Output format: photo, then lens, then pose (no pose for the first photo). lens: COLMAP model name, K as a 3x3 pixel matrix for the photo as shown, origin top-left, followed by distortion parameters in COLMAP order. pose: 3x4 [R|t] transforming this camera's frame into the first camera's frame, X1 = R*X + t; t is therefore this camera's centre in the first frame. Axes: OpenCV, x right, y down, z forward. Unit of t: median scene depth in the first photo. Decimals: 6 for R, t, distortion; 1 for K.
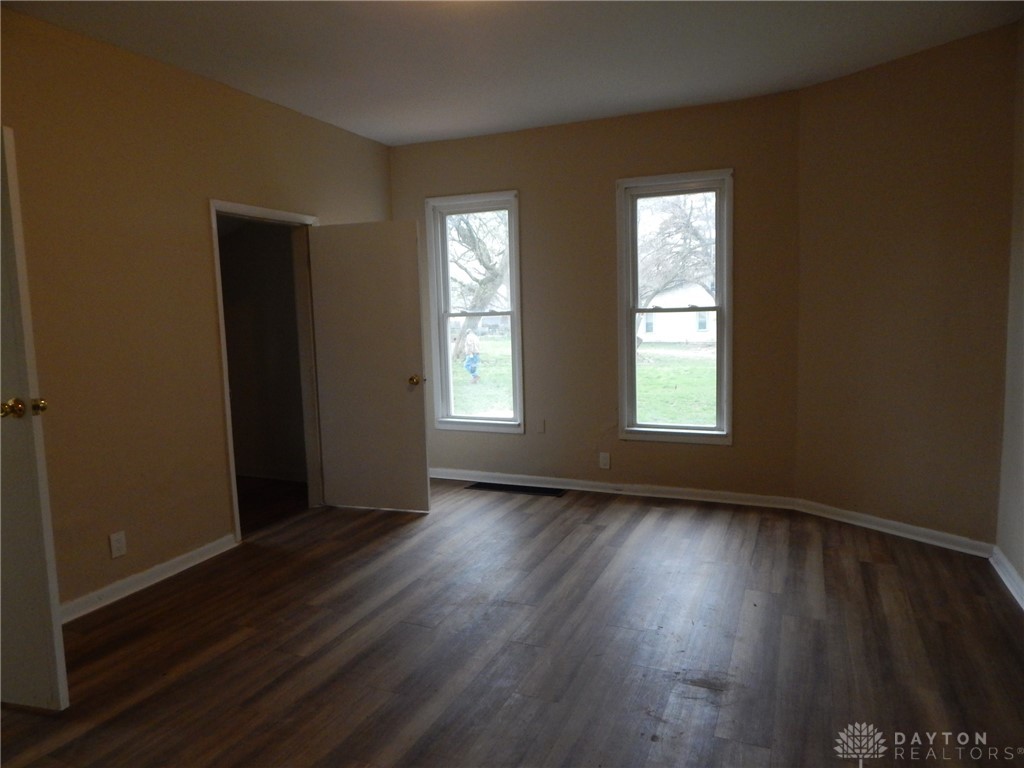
lens RADIAL K [[678.5, 0, 507.0], [0, 678.5, 379.3], [0, 0, 1]] dist [0.010223, -0.003799]
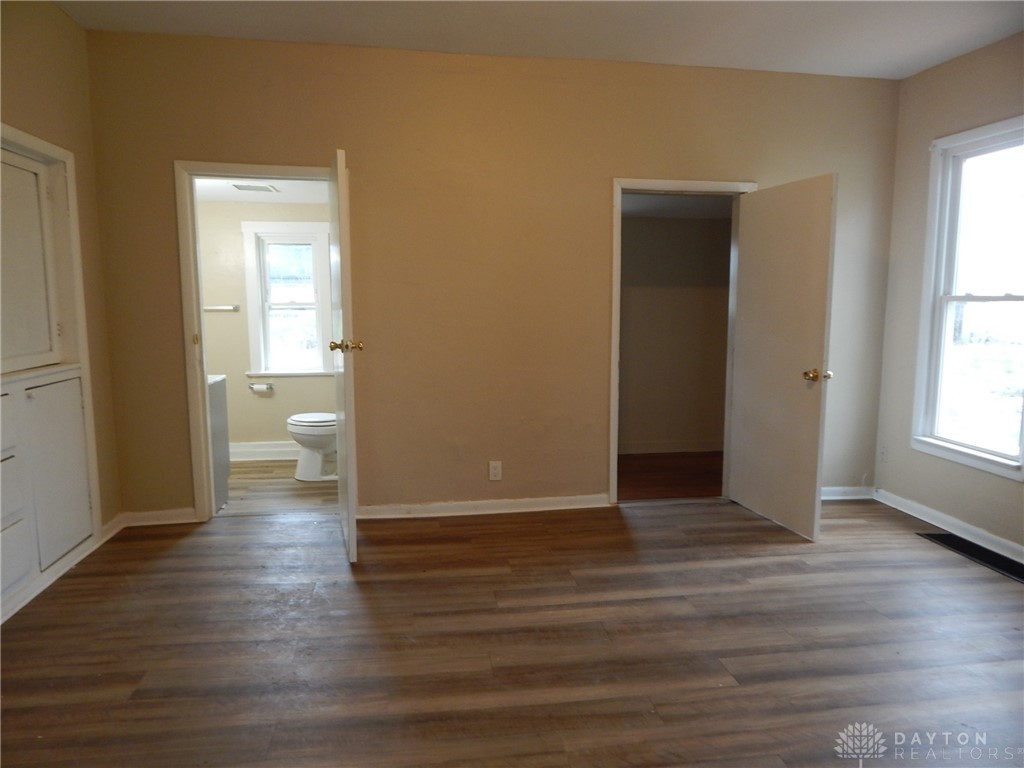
lens RADIAL K [[678.5, 0, 507.0], [0, 678.5, 379.3], [0, 0, 1]] dist [0.010223, -0.003799]
pose [[0.539421, 0.136909, -0.830831, 0.369623], [-0.108589, 0.989765, 0.092597, -0.032679], [0.835005, 0.040270, 0.548767, 0.272573]]
